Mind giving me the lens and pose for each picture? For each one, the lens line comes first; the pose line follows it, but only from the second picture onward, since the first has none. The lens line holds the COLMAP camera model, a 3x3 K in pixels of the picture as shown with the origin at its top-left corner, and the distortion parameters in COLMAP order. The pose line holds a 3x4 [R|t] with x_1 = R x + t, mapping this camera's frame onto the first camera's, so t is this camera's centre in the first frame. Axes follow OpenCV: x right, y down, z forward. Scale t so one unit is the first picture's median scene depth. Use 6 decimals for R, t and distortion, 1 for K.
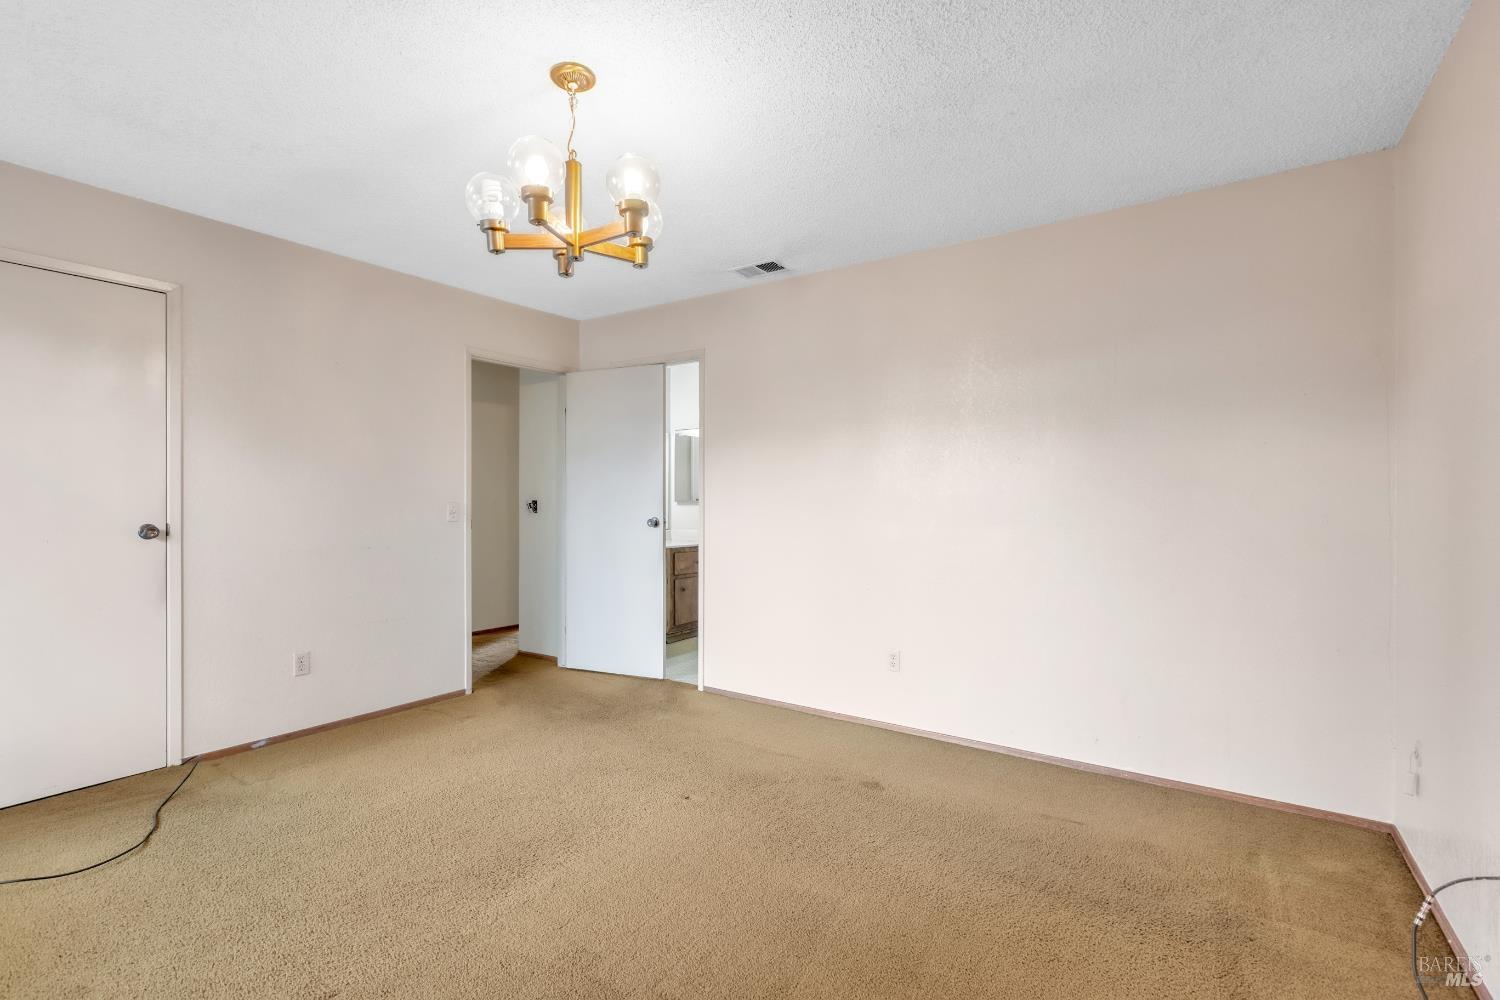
lens RADIAL K [[678.1, 0, 750.8], [0, 678.1, 496.0], [0, 0, 1]] dist [0.000274, -0.000373]
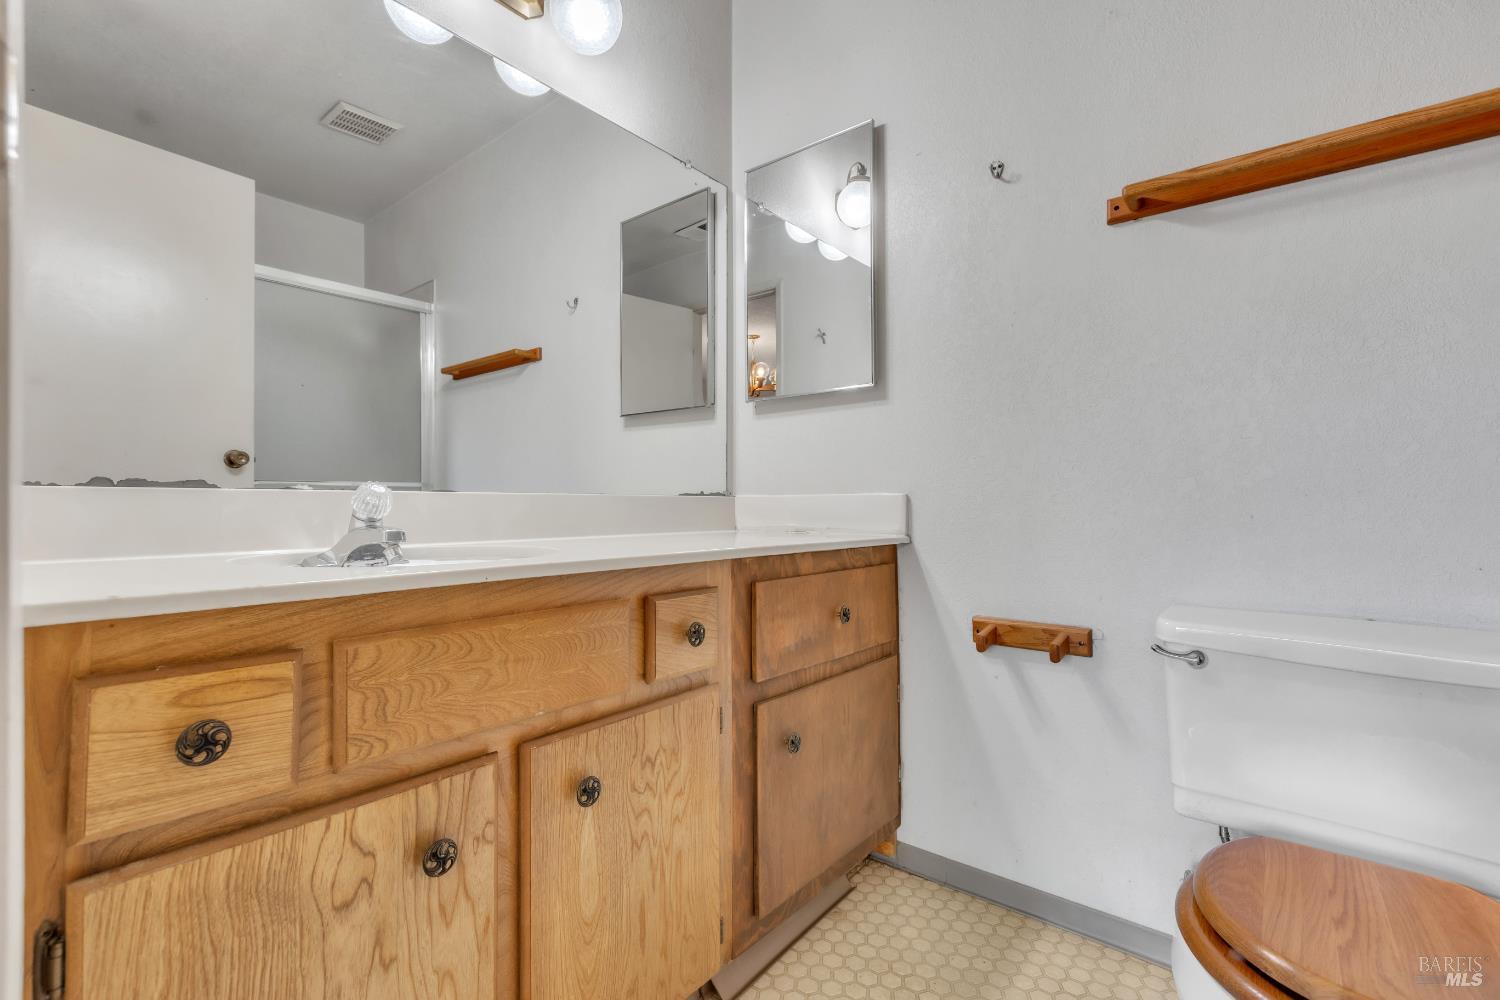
lens RADIAL K [[678.1, 0, 749.3], [0, 678.1, 498.1], [0, 0, 1]] dist [0.000274, -0.000373]
pose [[0.996100, -0.001127, -0.088224, -0.094959], [0.000919, 0.999997, -0.002401, 0.057340], [0.088227, 0.002310, 0.996098, 0.785072]]
